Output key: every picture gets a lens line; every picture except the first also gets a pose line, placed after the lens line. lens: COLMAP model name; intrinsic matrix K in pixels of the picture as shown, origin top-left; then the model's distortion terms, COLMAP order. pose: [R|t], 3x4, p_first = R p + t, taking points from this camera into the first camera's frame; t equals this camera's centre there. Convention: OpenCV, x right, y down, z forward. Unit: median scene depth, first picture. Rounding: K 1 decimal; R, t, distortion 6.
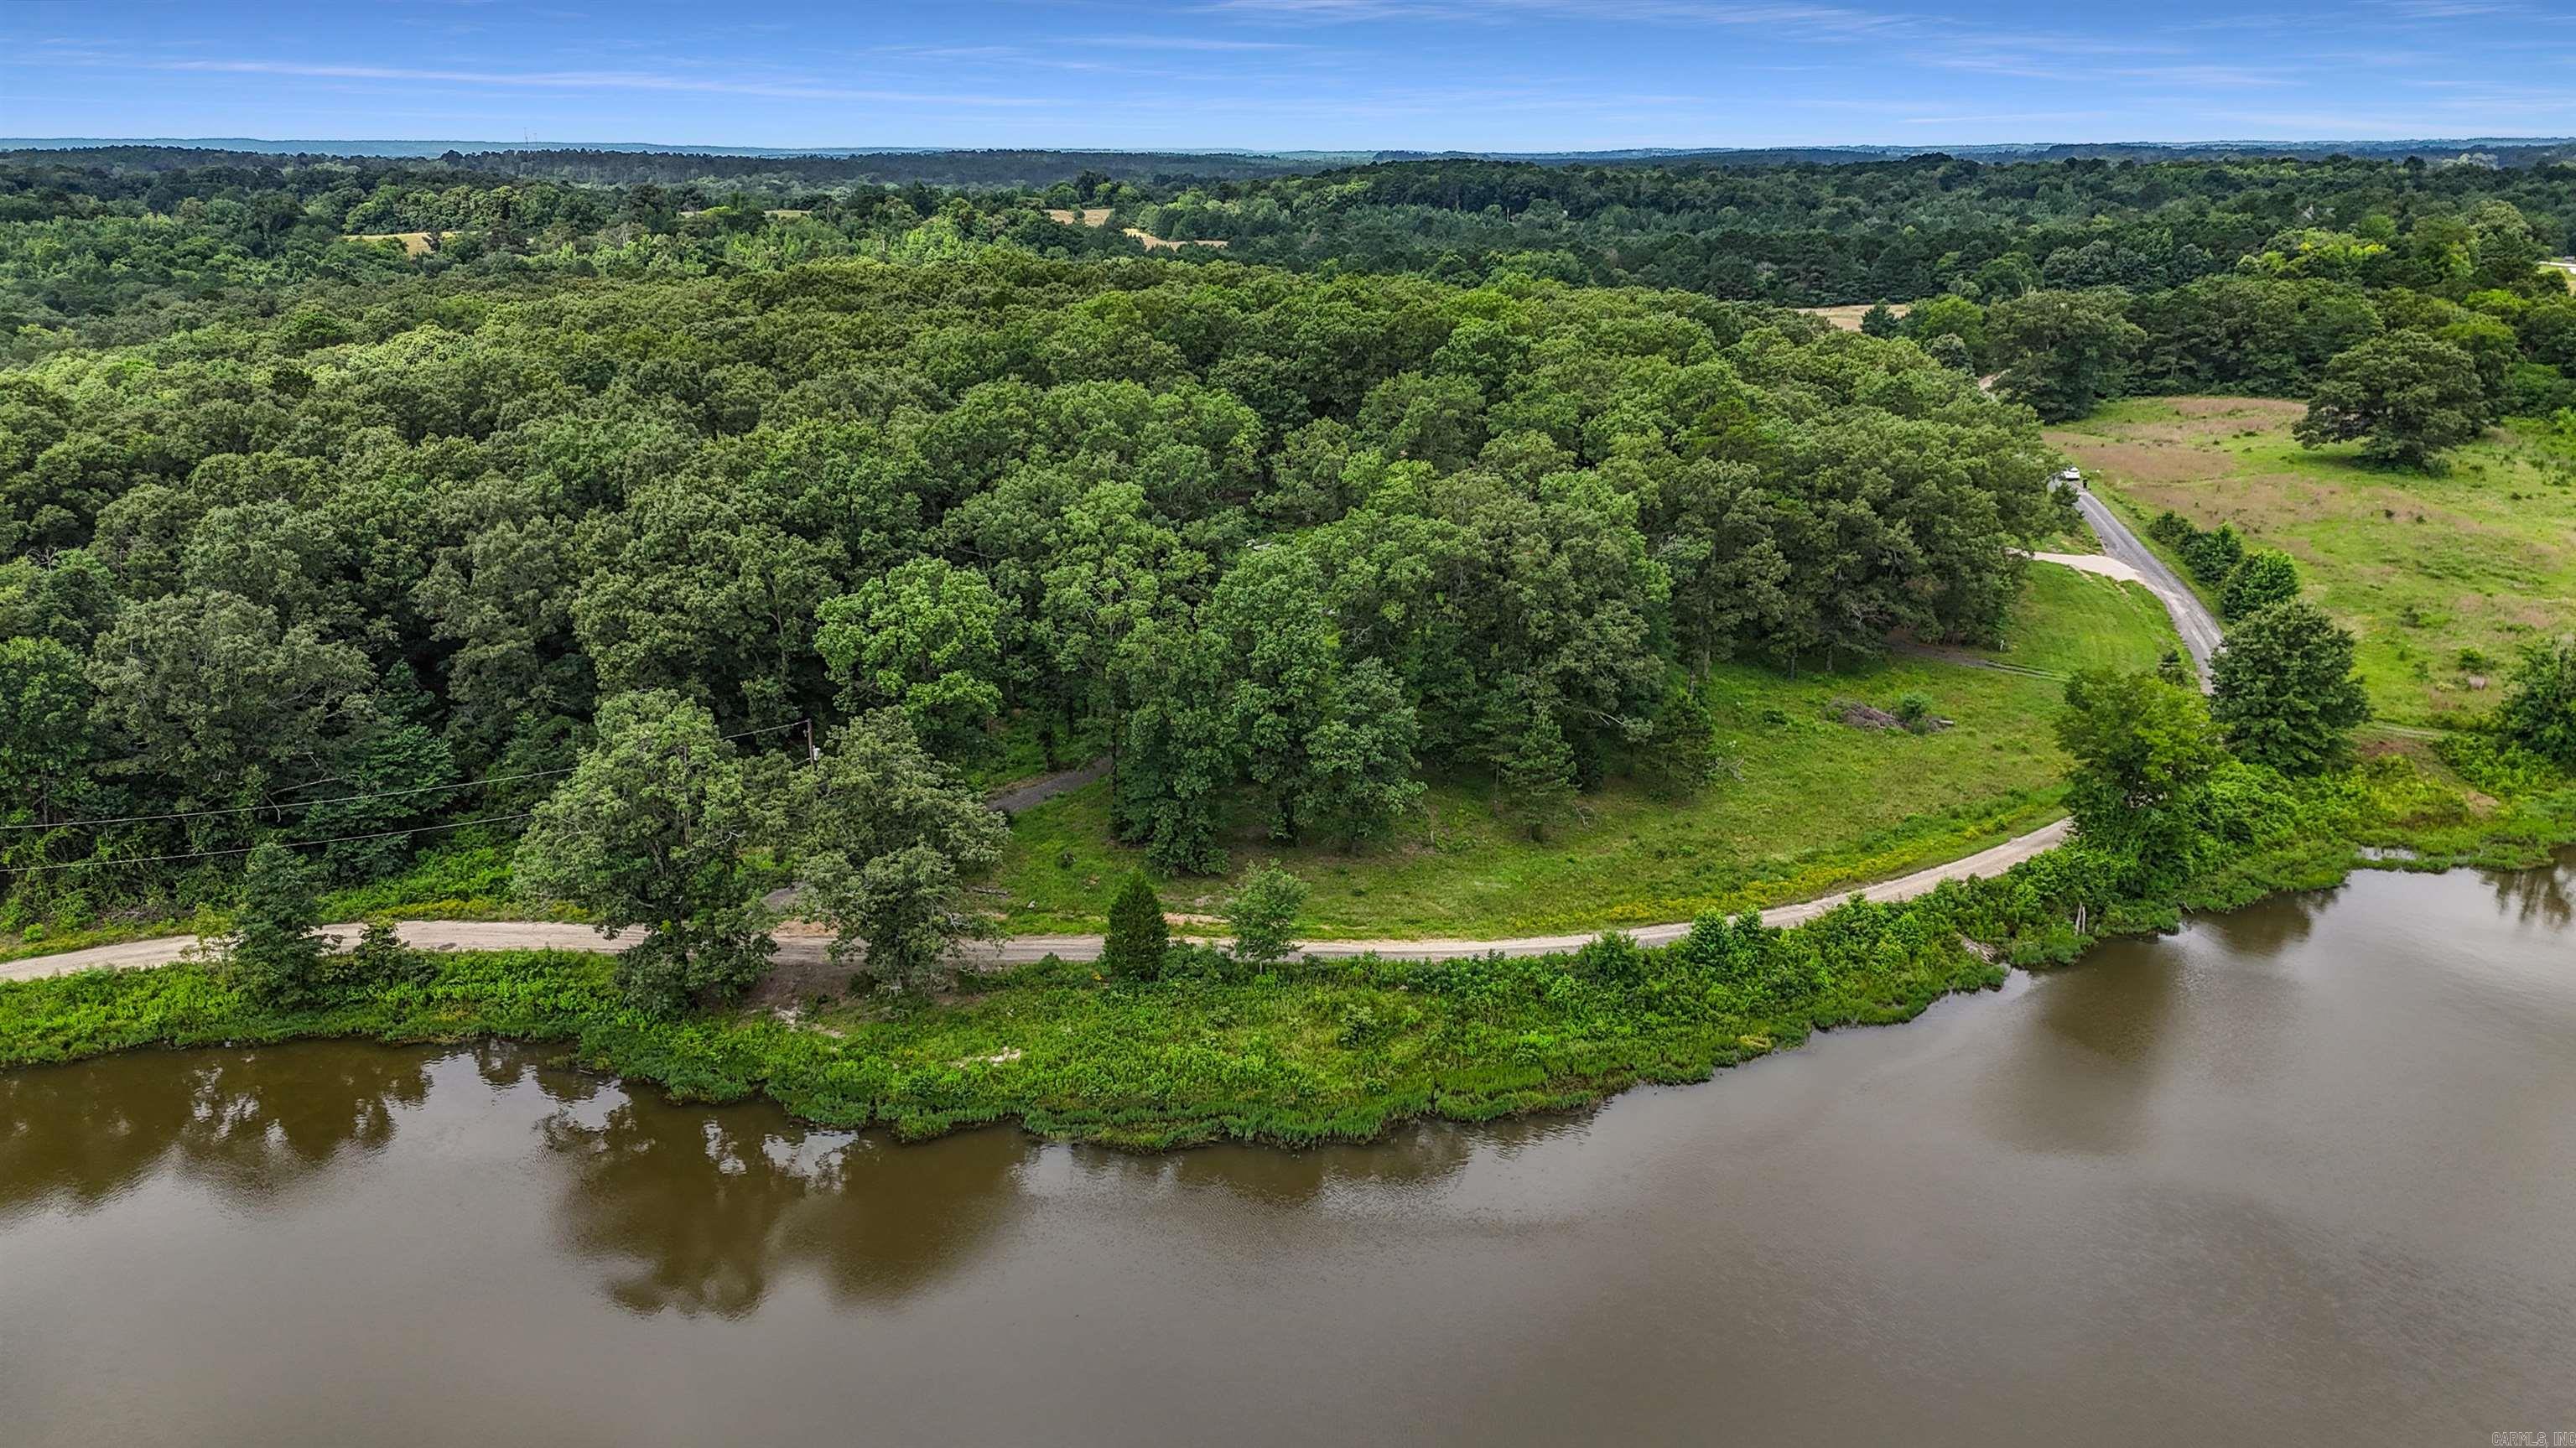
lens RADIAL K [[1917.8, 0, 1288.0], [0, 1917.8, 724.0], [0, 0, 1]] dist [0.060133, -0.048140]
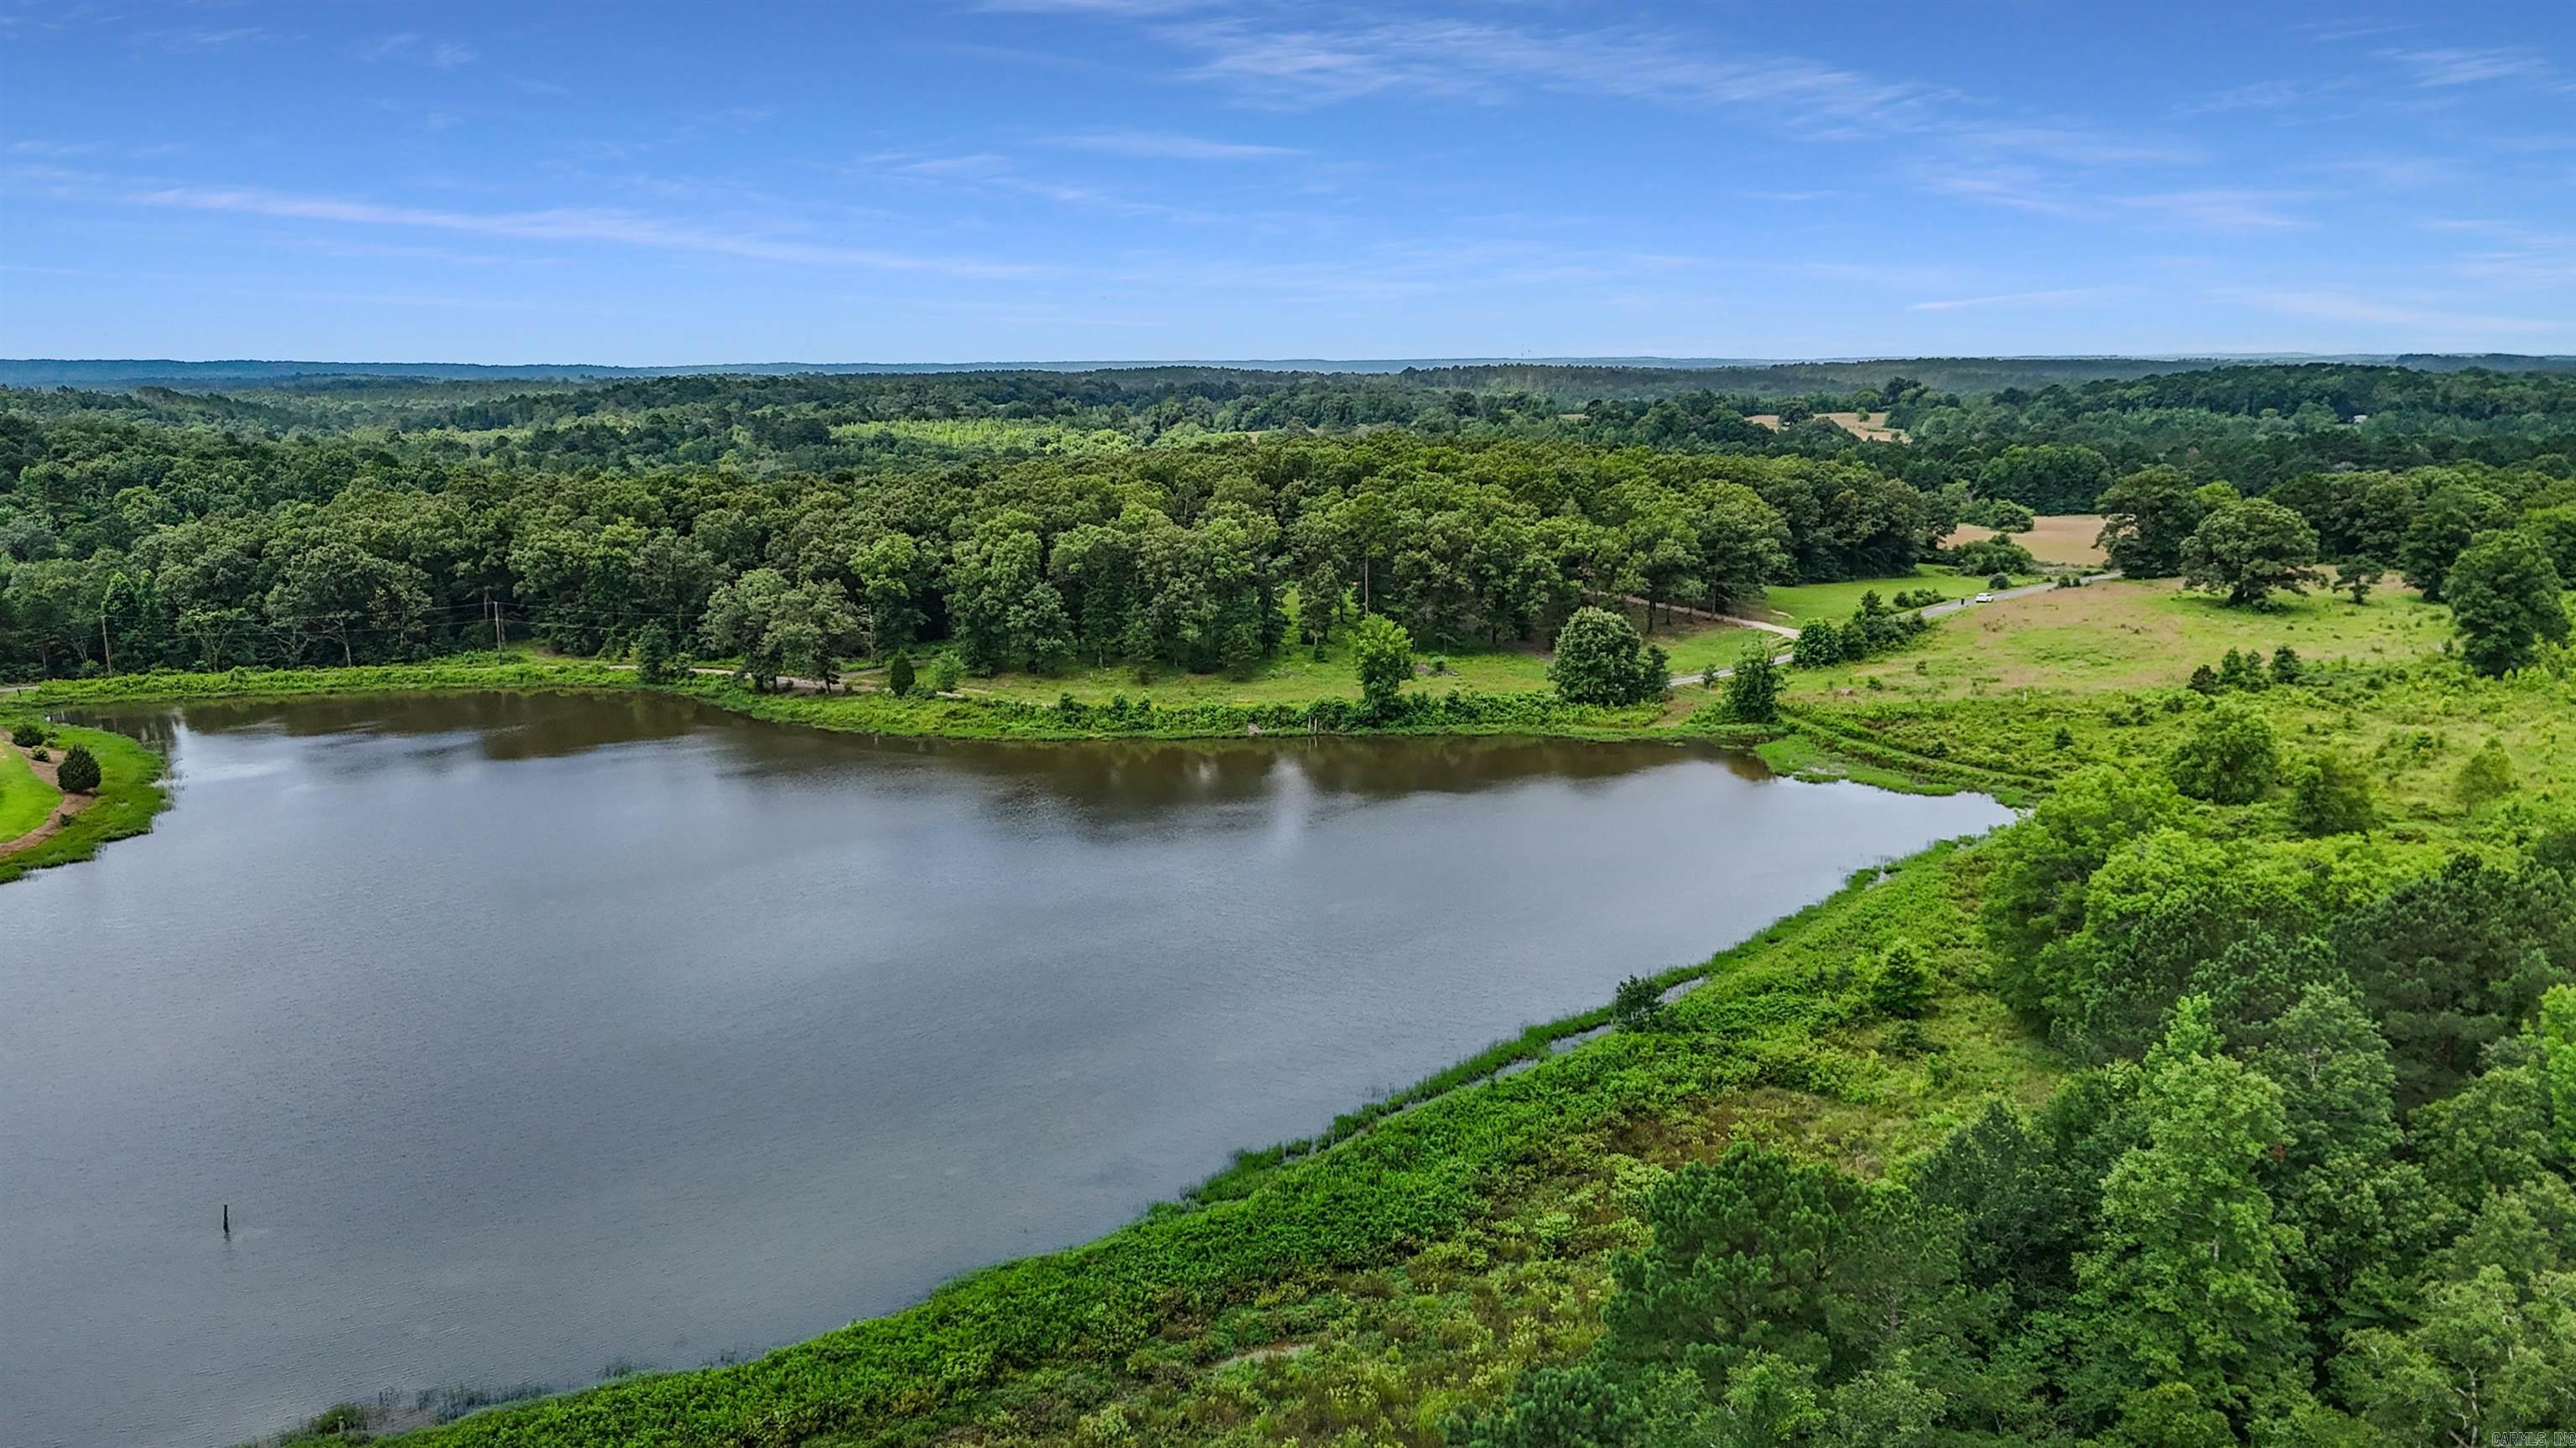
lens RADIAL K [[1950.6, 0, 1288.0], [0, 1950.6, 724.0], [0, 0, 1]] dist [0.091805, -0.094258]
pose [[0.880015, 0.083133, -0.467613, 1.060176], [-0.132192, 0.988530, -0.073034, 0.199124], [0.456178, 0.126086, 0.880911, -0.671797]]
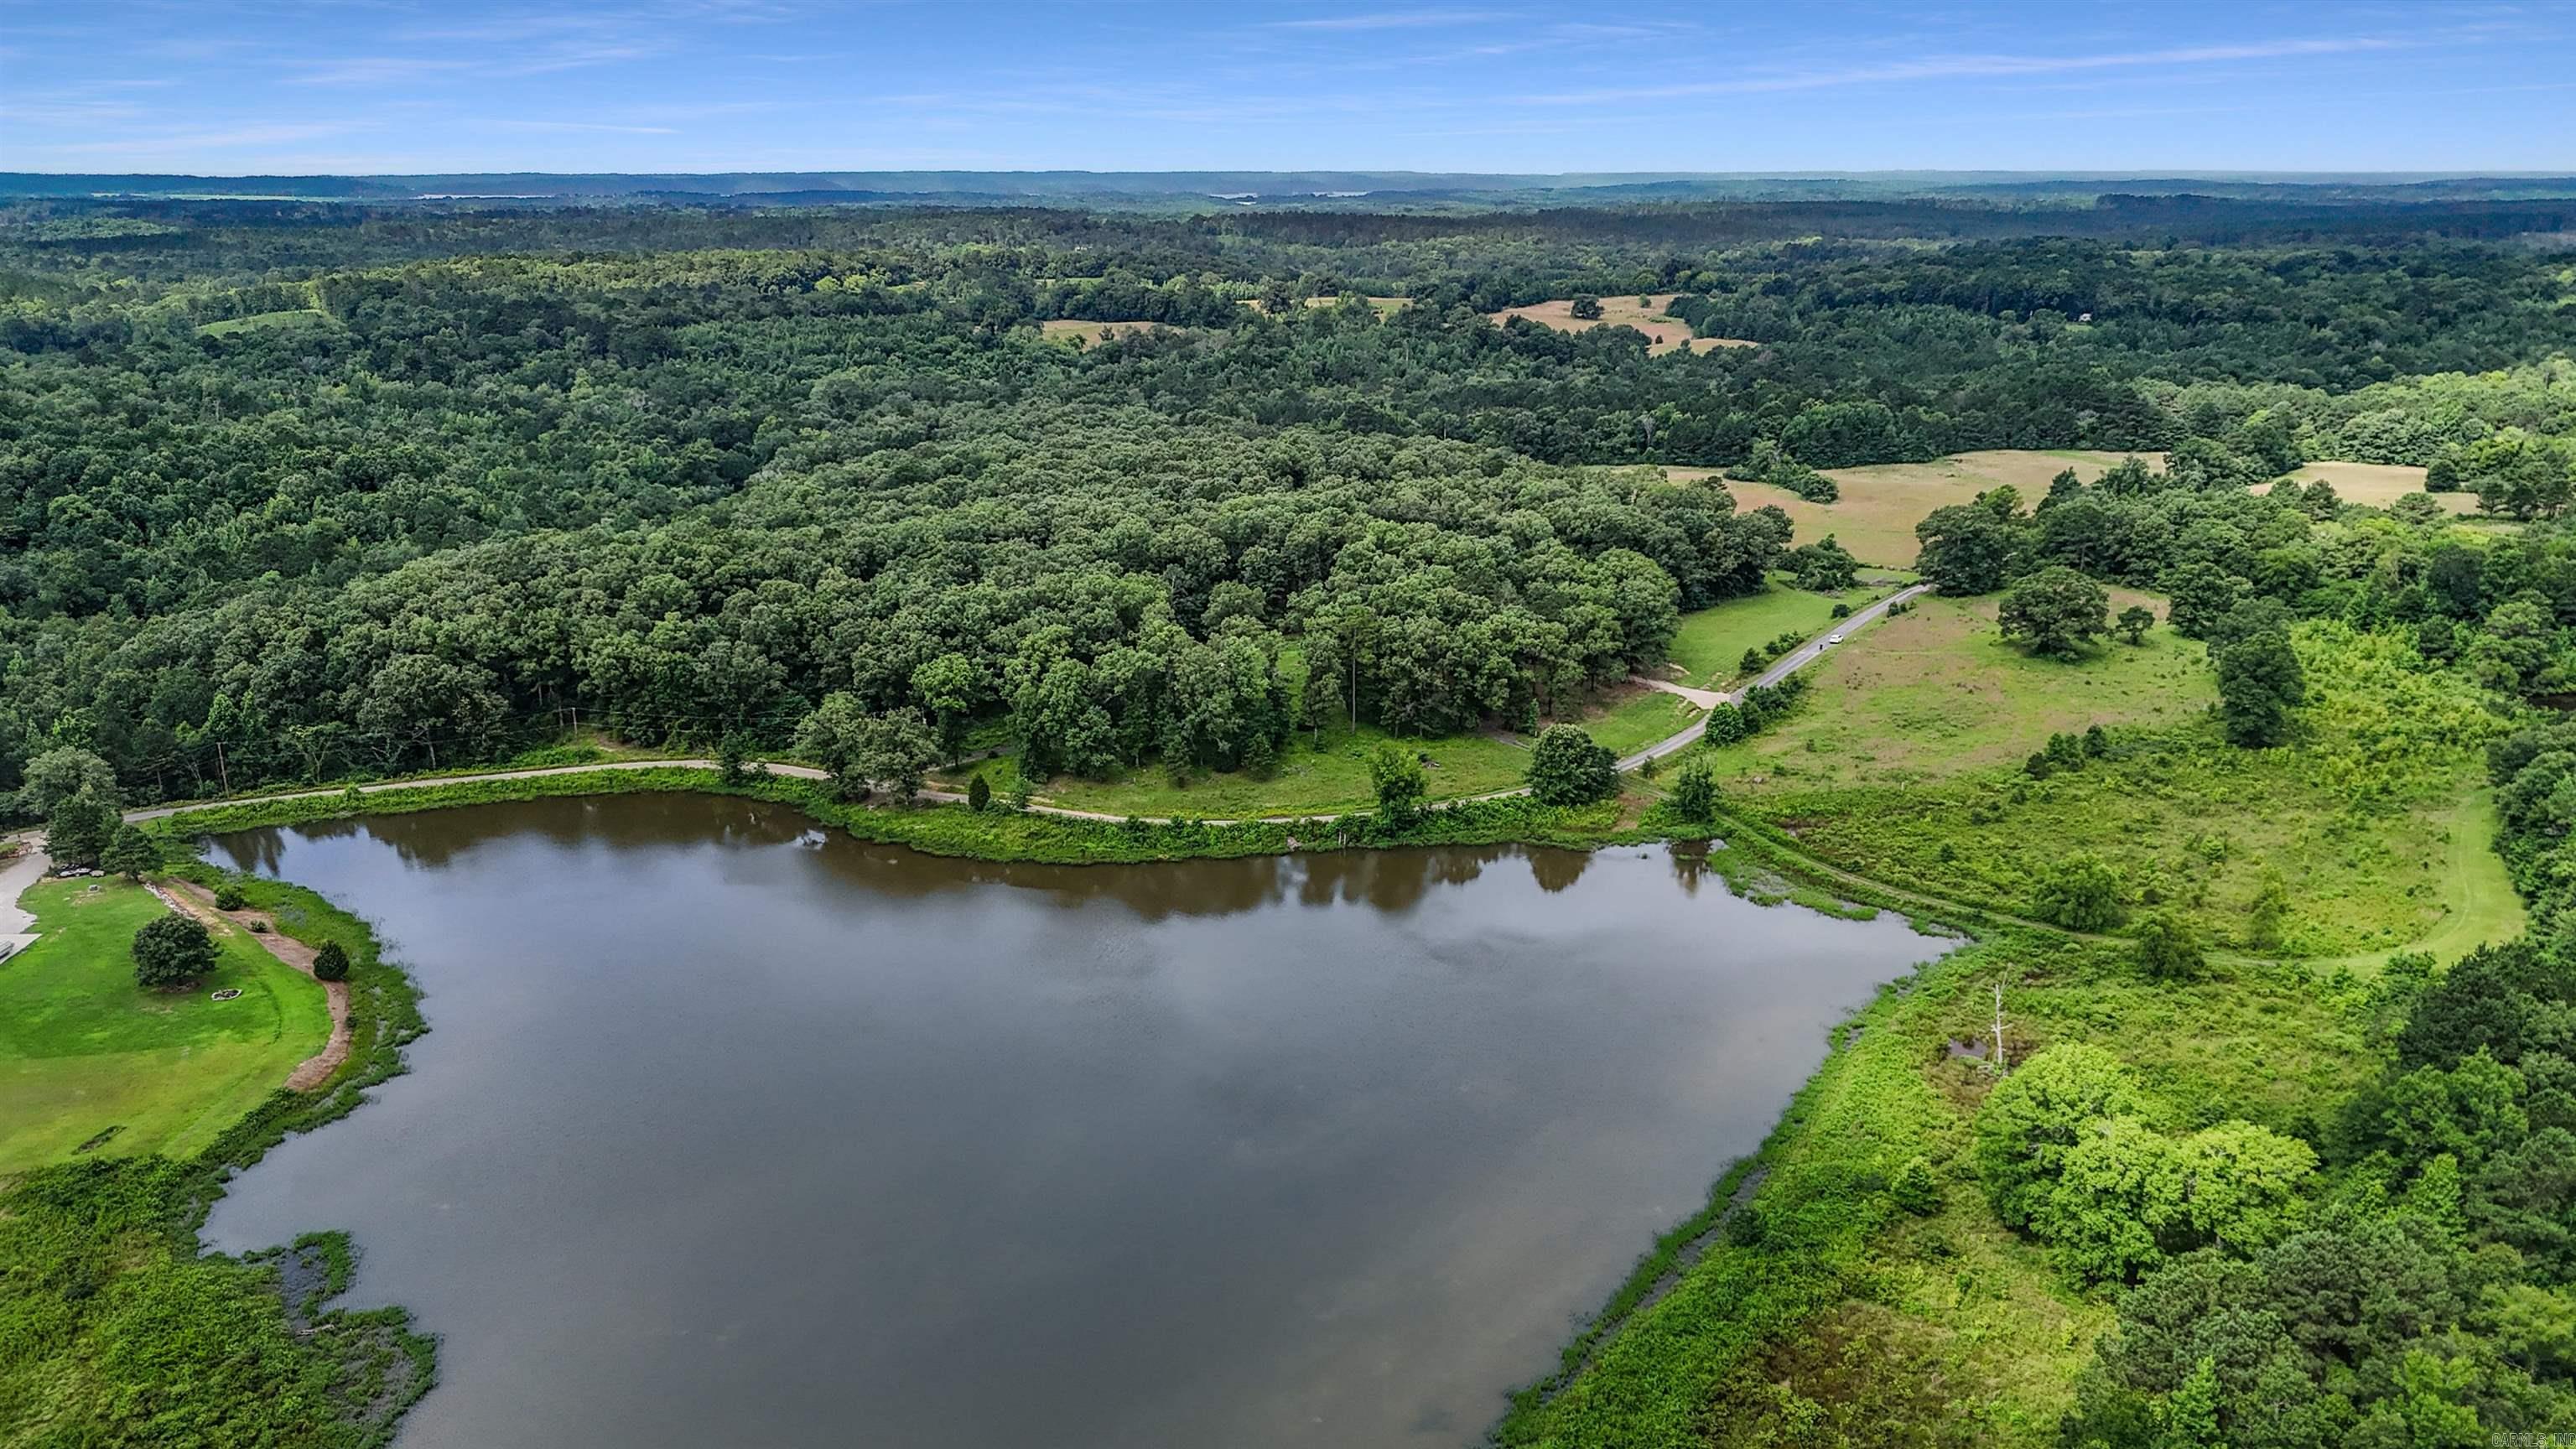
lens RADIAL K [[1897.1, 0, 1290.5], [0, 1897.1, 719.2], [0, 0, 1]] dist [0.097459, -0.100597]
pose [[0.931300, 0.104571, -0.348920, 0.919670], [-0.108002, 0.994104, 0.009663, -0.053820], [0.347873, 0.028685, 0.937103, -1.031496]]
